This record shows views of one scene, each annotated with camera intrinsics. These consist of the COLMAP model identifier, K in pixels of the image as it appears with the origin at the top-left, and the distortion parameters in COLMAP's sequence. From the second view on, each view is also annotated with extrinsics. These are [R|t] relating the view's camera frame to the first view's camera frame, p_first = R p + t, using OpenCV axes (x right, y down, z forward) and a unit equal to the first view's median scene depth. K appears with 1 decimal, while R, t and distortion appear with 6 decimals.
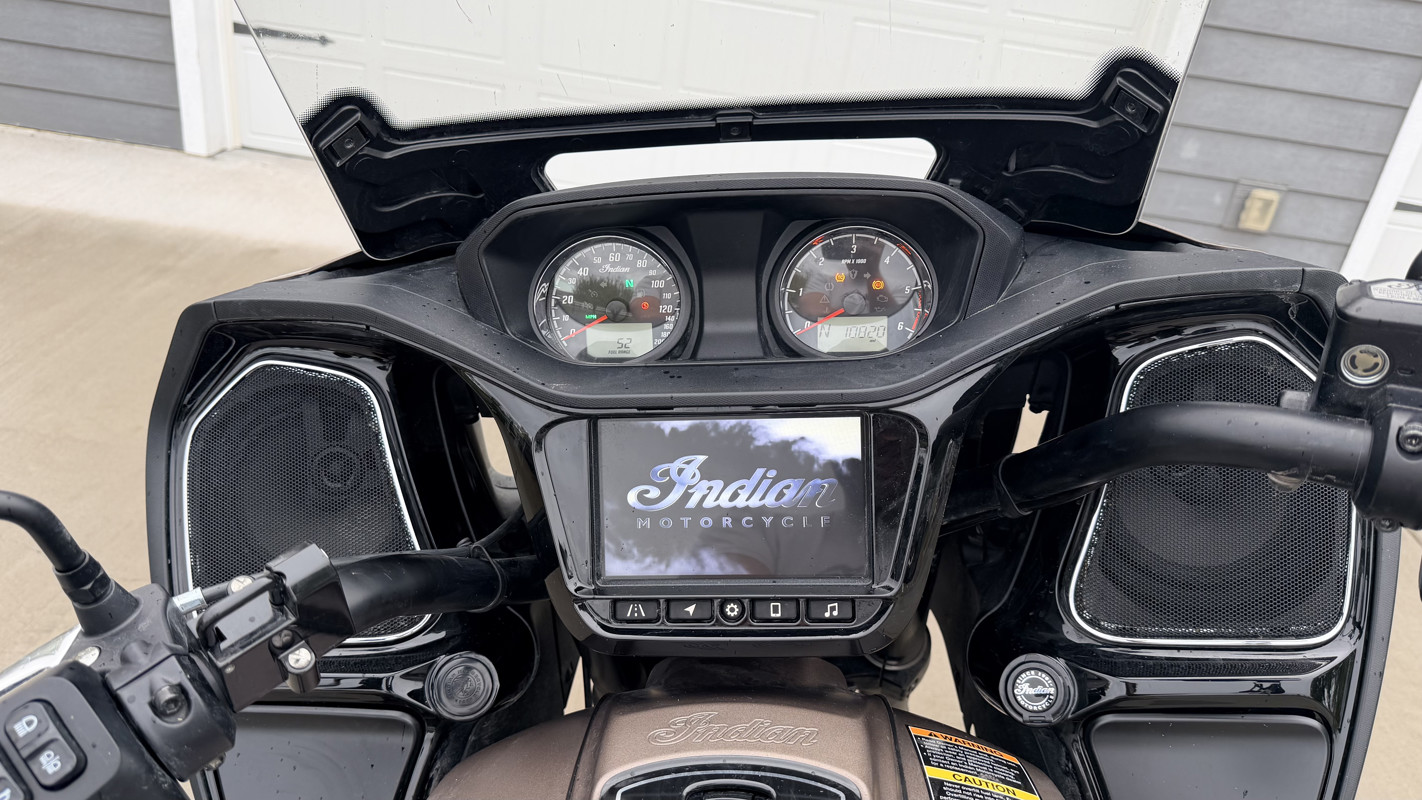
lens RADIAL K [[1013.9, 0, 705.8], [0, 1013.9, 410.9], [0, 0, 1]] dist [0.046910, -0.097259]
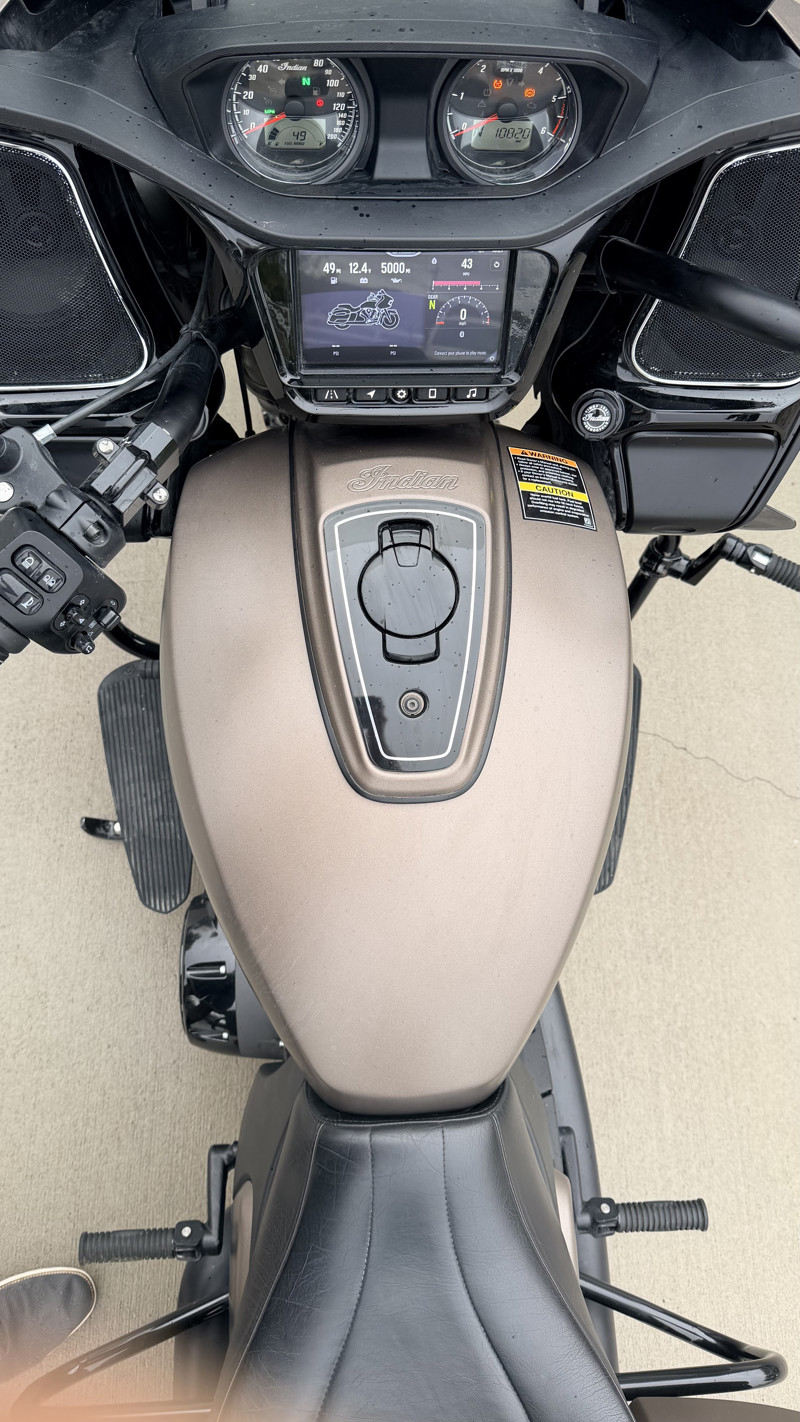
lens RADIAL K [[1002.0, 0, 395.5], [0, 1002.0, 702.0], [0, 0, 1]] dist [0.107260, -0.159887]
pose [[0.987748, -0.074825, 0.136949, -0.192544], [-0.041520, 0.719925, 0.692809, -0.436207], [-0.150433, -0.690007, 0.707998, -0.264224]]
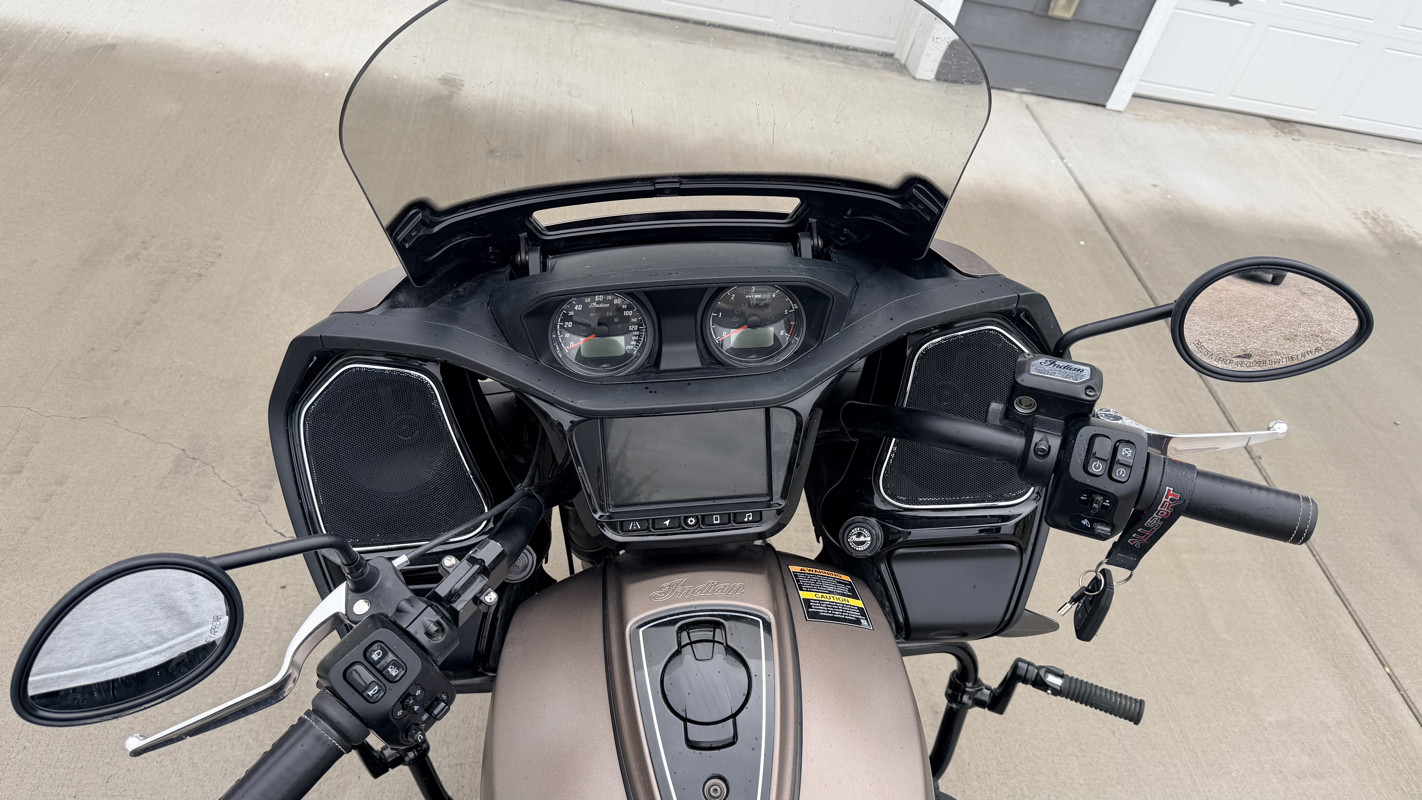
lens RADIAL K [[1003.9, 0, 711.6], [0, 1003.9, 404.3], [0, 0, 1]] dist [0.061253, -0.086747]
pose [[0.986266, -0.068573, 0.150255, -0.171707], [0.027097, 0.964591, 0.262354, -0.415302], [-0.162925, -0.254679, 0.953202, -0.547586]]
